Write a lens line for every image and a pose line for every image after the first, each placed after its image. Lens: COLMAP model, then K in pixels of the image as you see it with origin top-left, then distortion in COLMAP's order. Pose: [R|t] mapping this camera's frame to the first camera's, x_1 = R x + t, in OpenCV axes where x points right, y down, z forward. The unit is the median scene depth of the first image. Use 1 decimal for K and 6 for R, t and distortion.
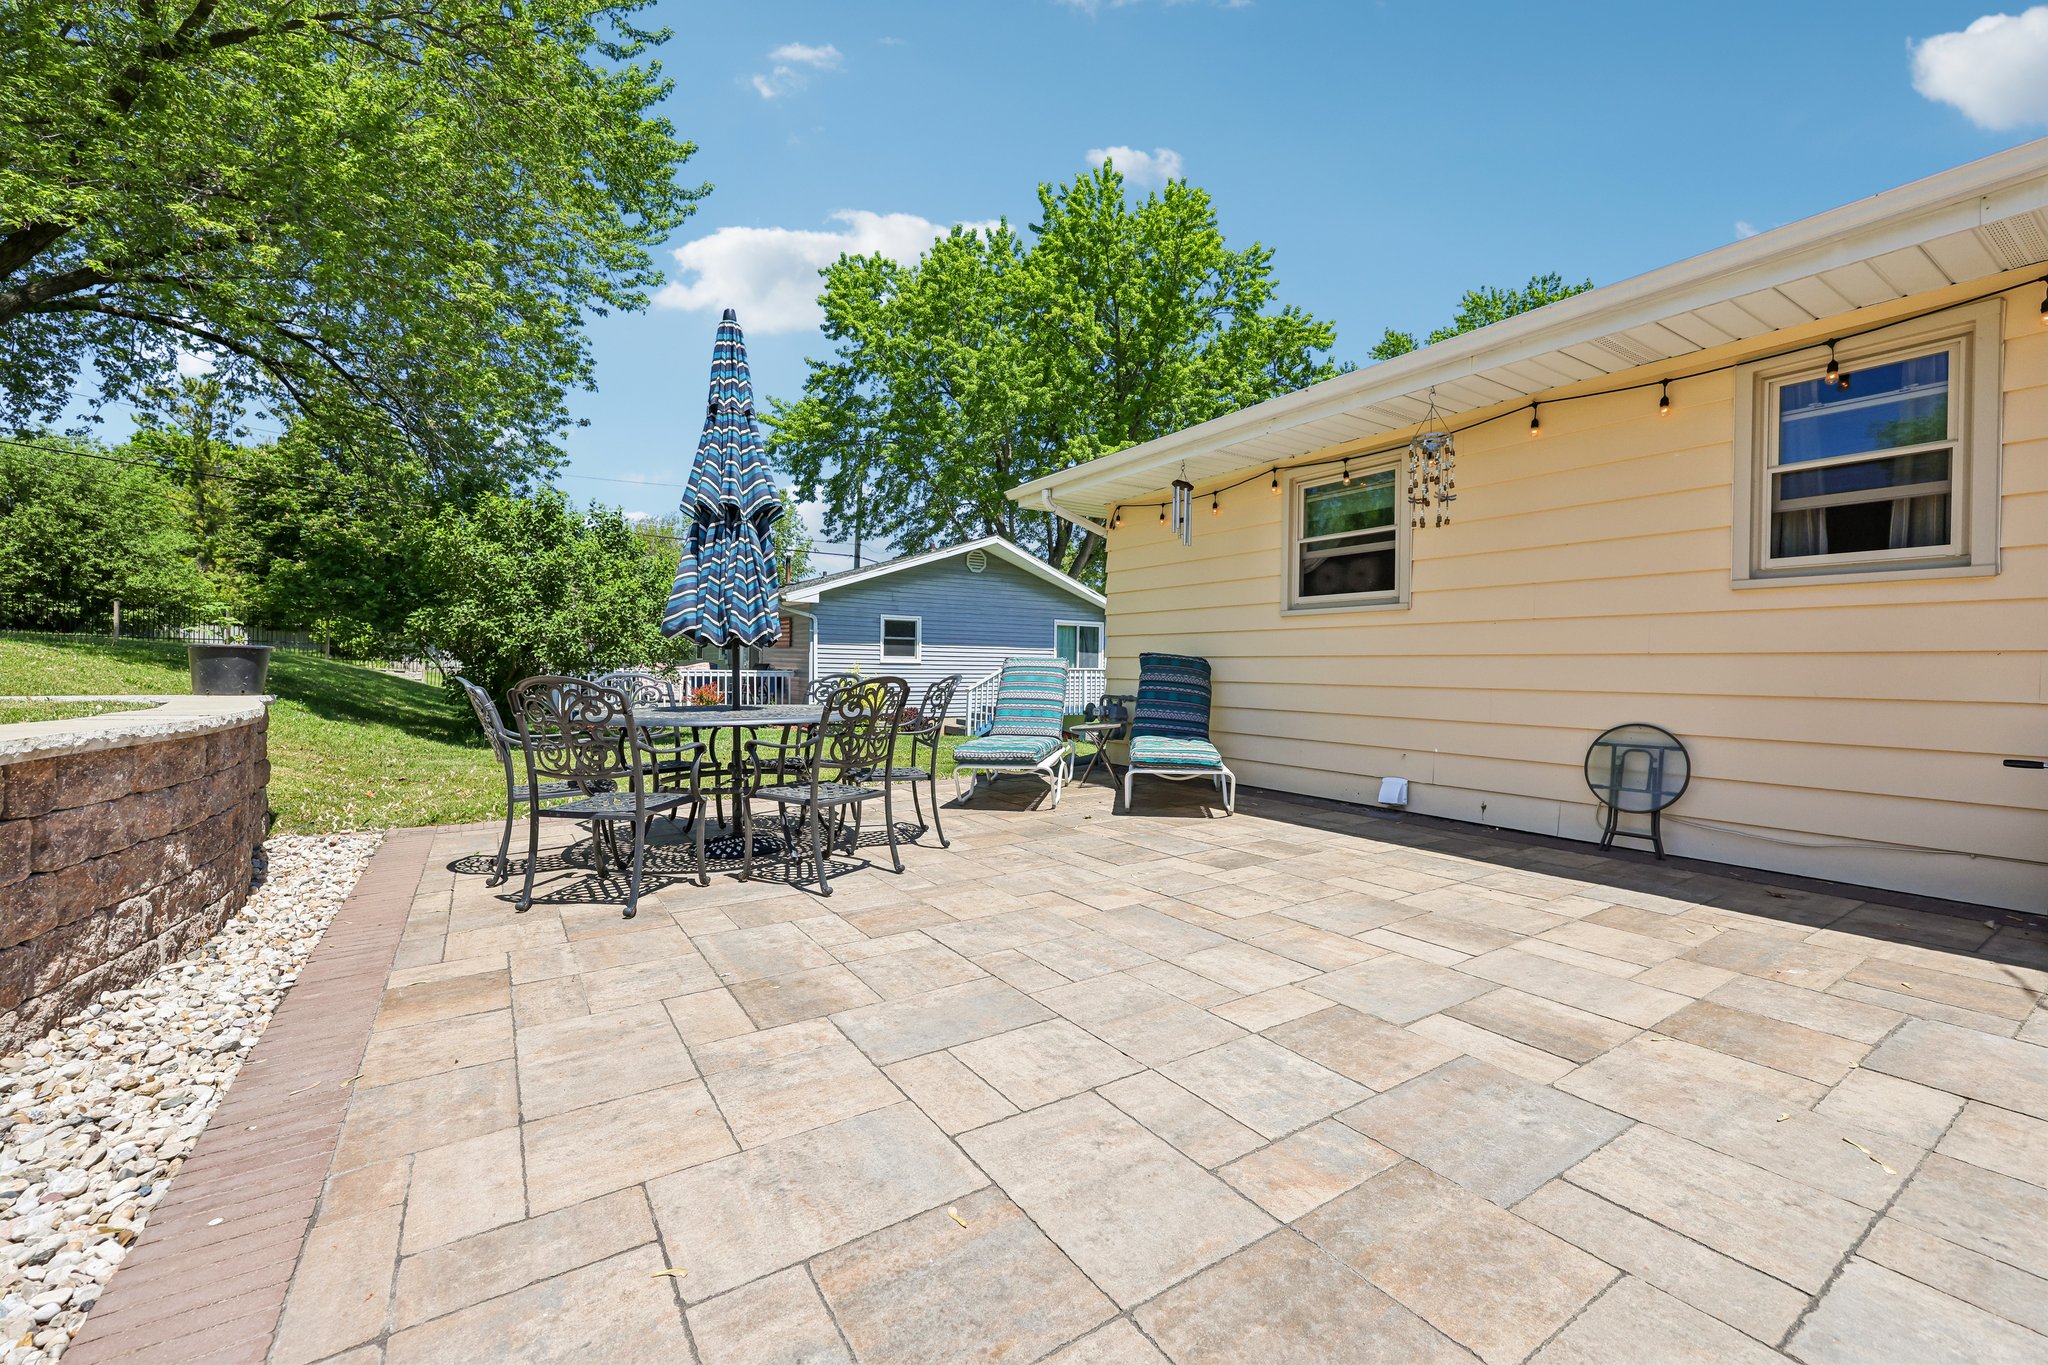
lens RADIAL K [[814.8, 0, 1022.0], [0, 814.8, 678.0], [0, 0, 1]] dist [-0.002437, 0.000686]
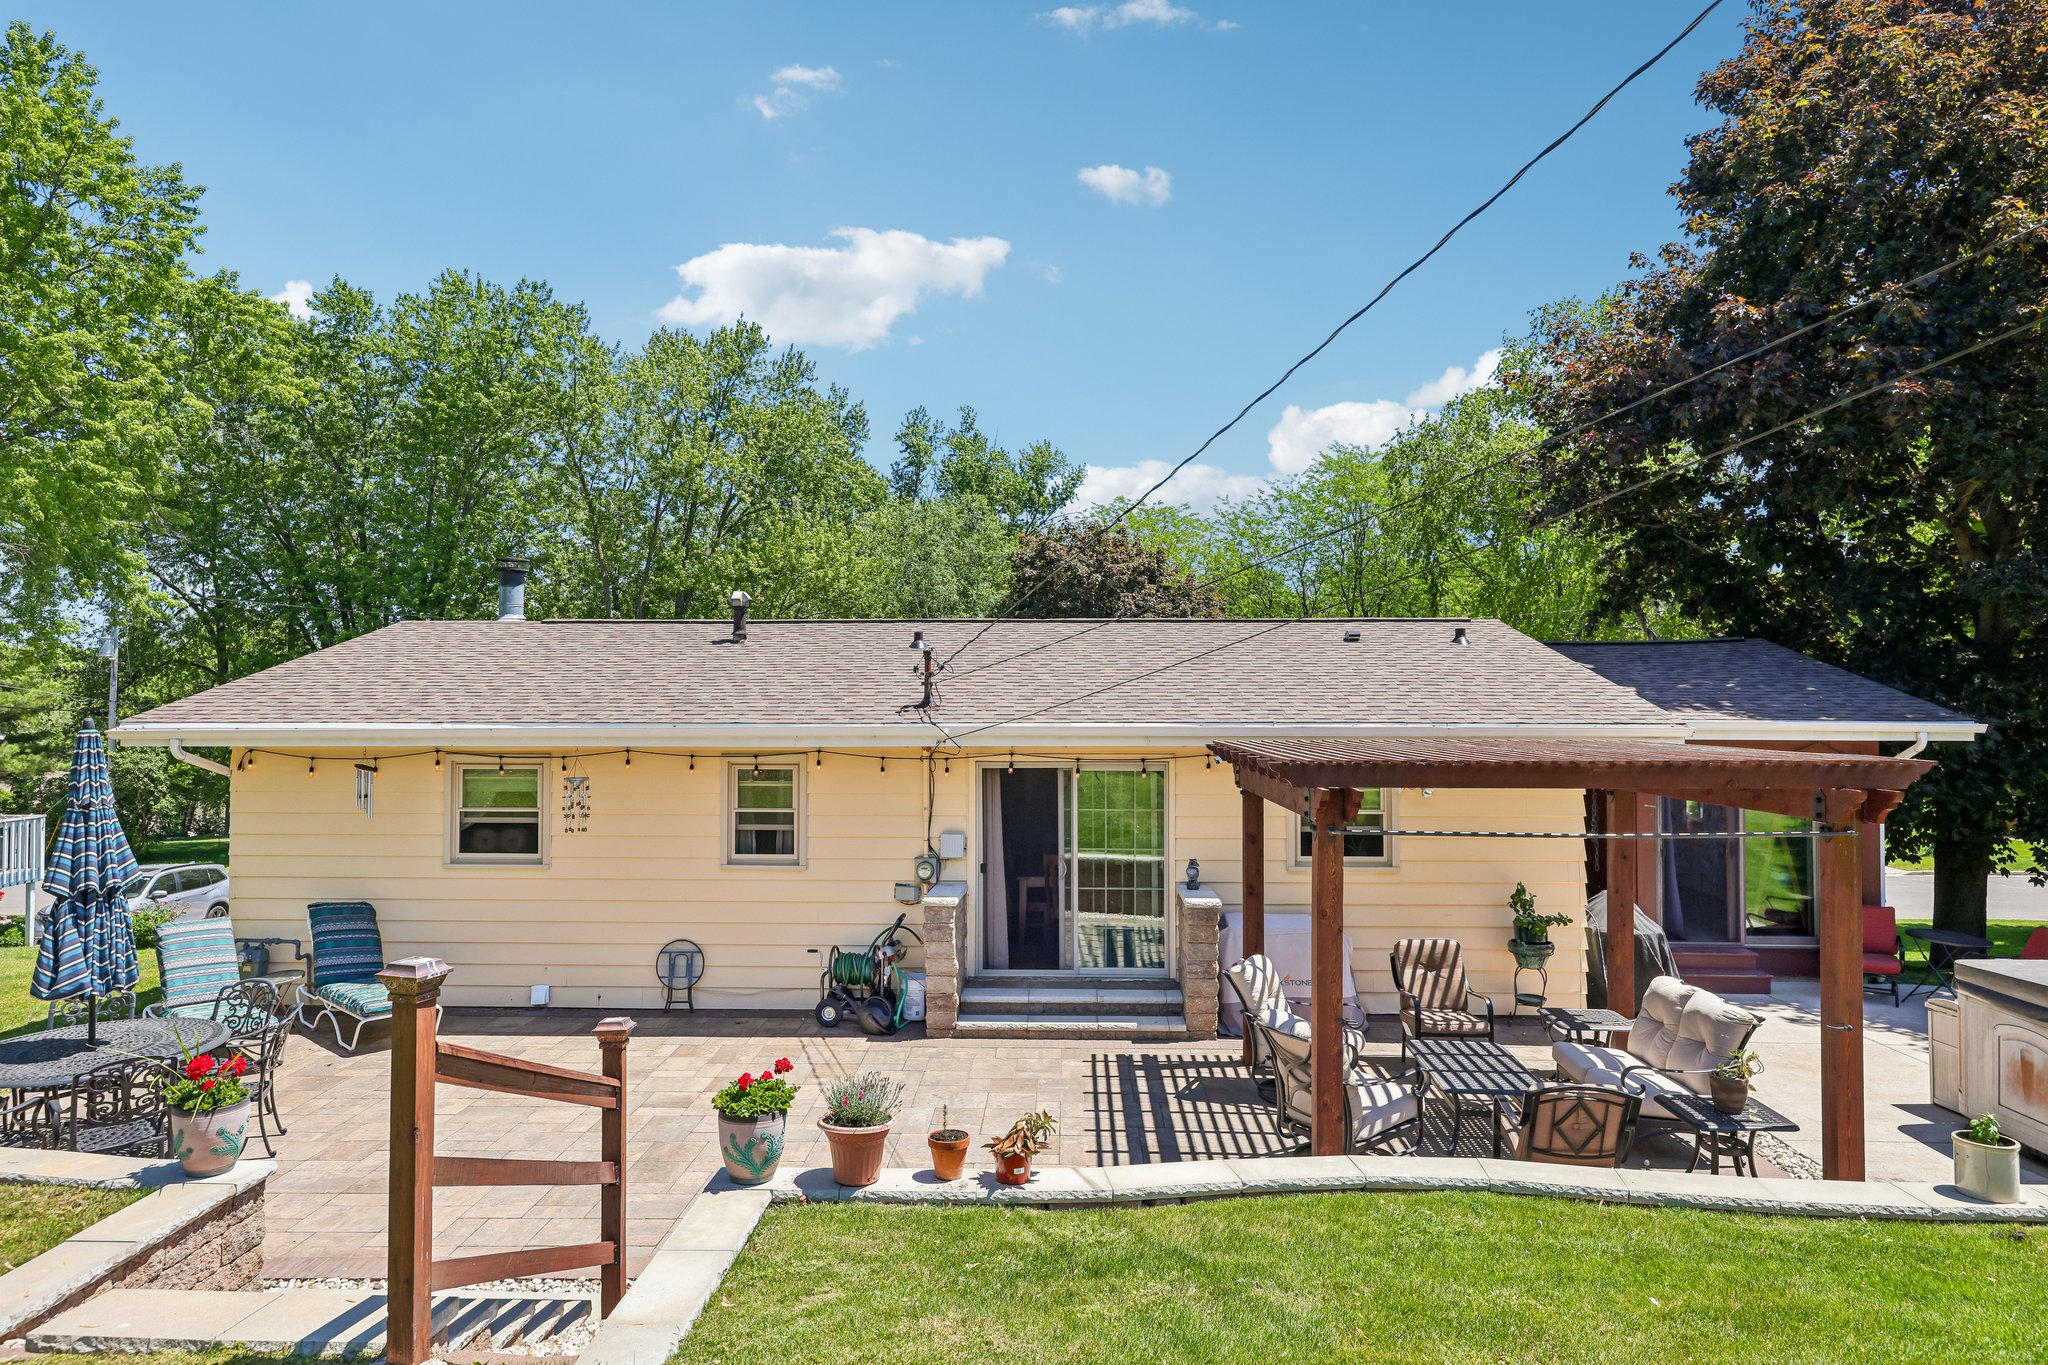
lens RADIAL K [[1273.7, 0, 1023.0], [0, 1273.7, 672.7], [0, 0, 1]] dist [0.004248, -0.002326]
pose [[0.575056, 0.008805, 0.818067, -0.390672], [0.014788, 0.999667, -0.021155, -0.160412], [-0.817980, 0.024263, 0.574734, -0.438050]]
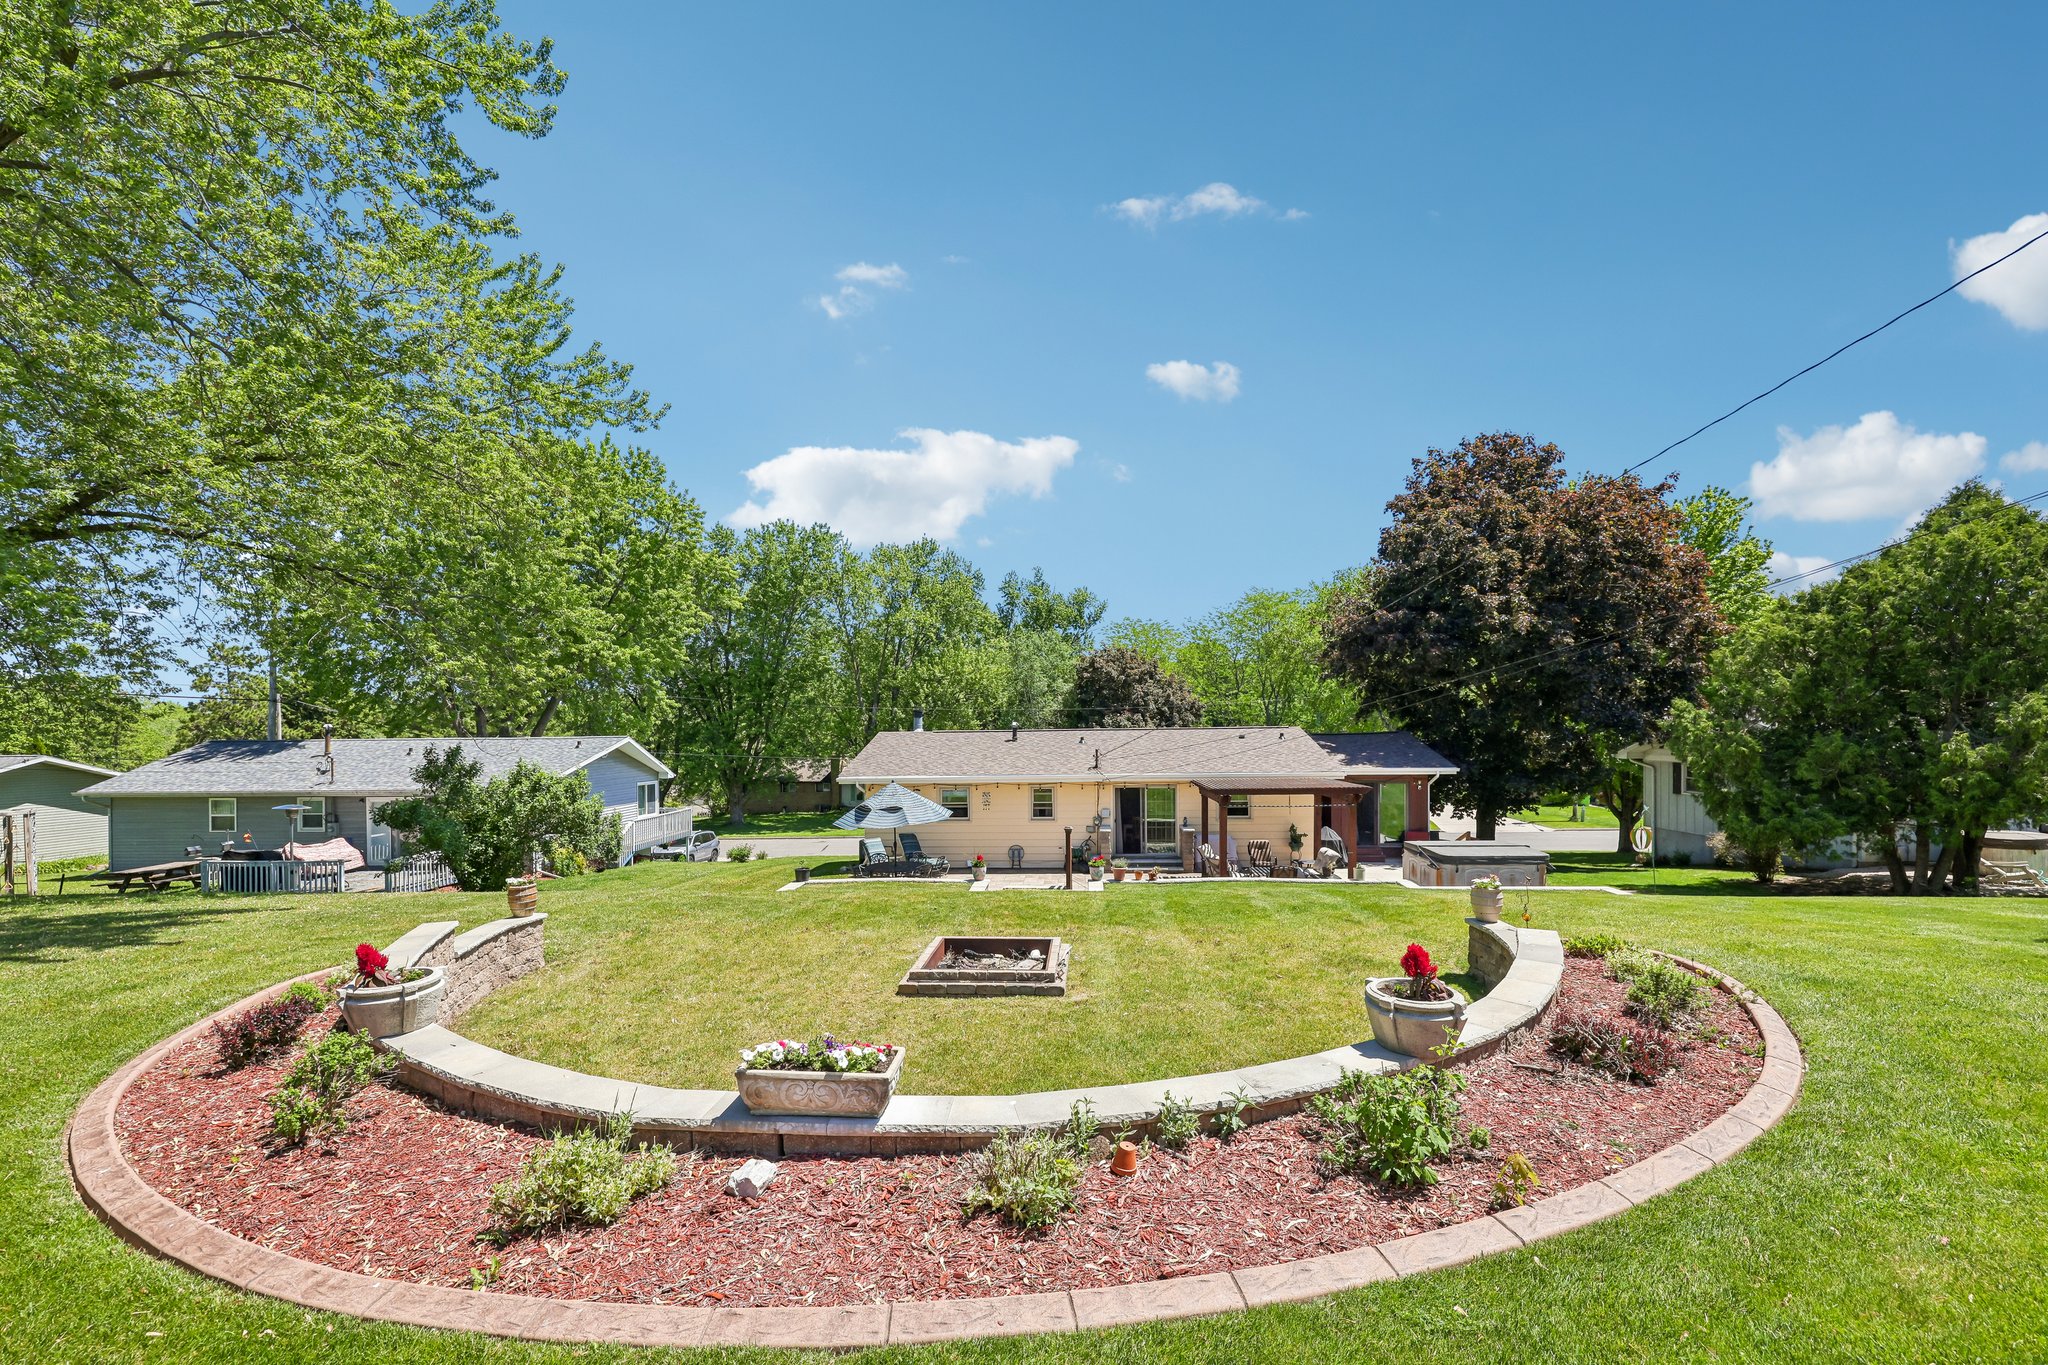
lens RADIAL K [[860.9, 0, 1024.9], [0, 860.9, 740.8], [0, 0, 1]] dist [0.003034, -0.000215]
pose [[0.598511, -0.029461, 0.800573, -1.330541], [0.027076, 0.999497, 0.016540, -0.256449], [-0.800657, 0.011777, 0.599007, -0.880650]]
